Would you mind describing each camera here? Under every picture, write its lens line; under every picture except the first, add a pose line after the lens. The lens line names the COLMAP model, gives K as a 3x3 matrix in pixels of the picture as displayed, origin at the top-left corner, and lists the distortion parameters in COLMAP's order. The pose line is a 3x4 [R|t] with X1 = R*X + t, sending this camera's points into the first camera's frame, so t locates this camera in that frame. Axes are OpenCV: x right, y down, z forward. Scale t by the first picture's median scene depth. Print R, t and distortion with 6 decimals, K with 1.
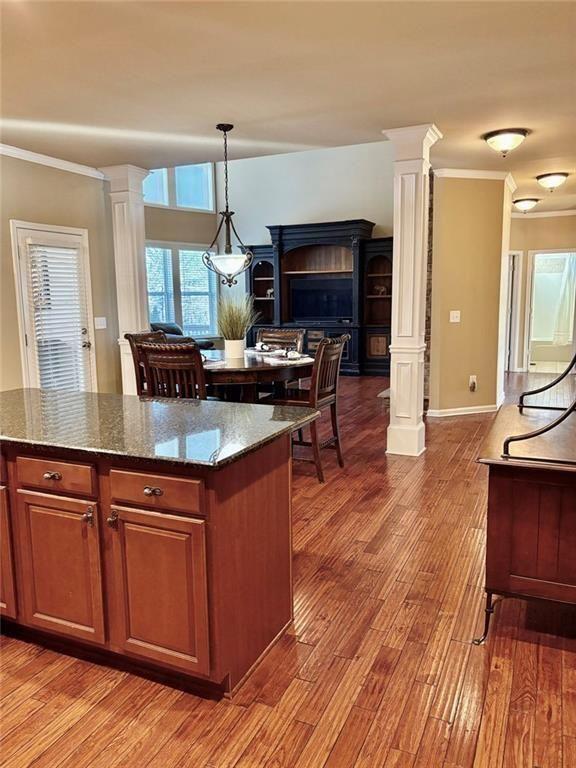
lens RADIAL K [[579.9, 0, 285.8], [0, 579.9, 382.2], [0, 0, 1]] dist [0.027238, -0.020308]
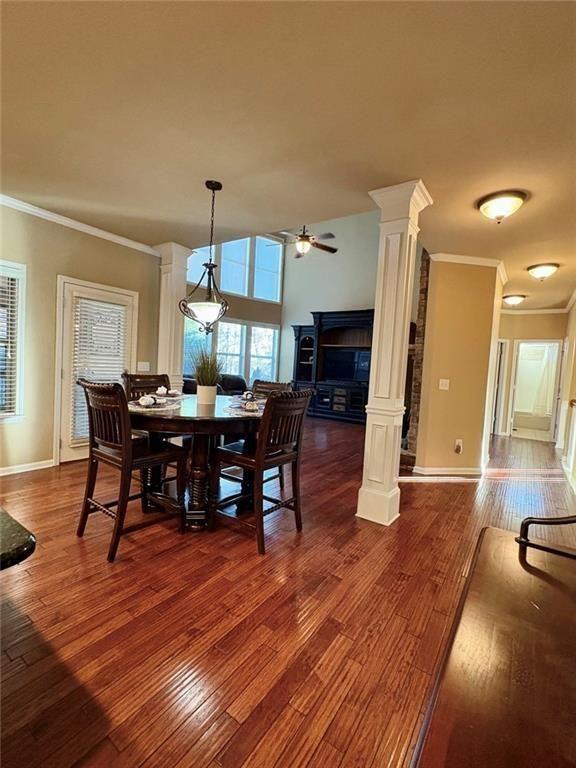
lens RADIAL K [[344.4, 0, 289.5], [0, 344.4, 381.8], [0, 0, 1]] dist [0.000706, 0.000596]
pose [[0.981939, 0.078679, -0.172061, 0.087725], [-0.096255, 0.990687, -0.096305, -0.020017], [0.162881, 0.111127, 0.980367, 0.237080]]
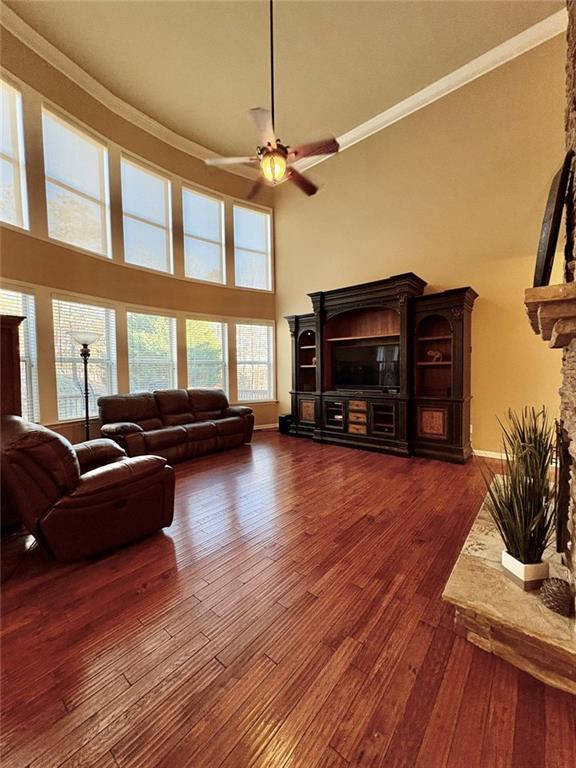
lens RADIAL K [[304.8, 0, 287.5], [0, 304.8, 381.5], [0, 0, 1]] dist [0.003073, -0.000303]
pose [[0.962245, 0.011094, -0.271959, 0.092278], [-0.039845, 0.994147, -0.100424, -0.080921], [0.269253, 0.107468, 0.957055, 0.617244]]
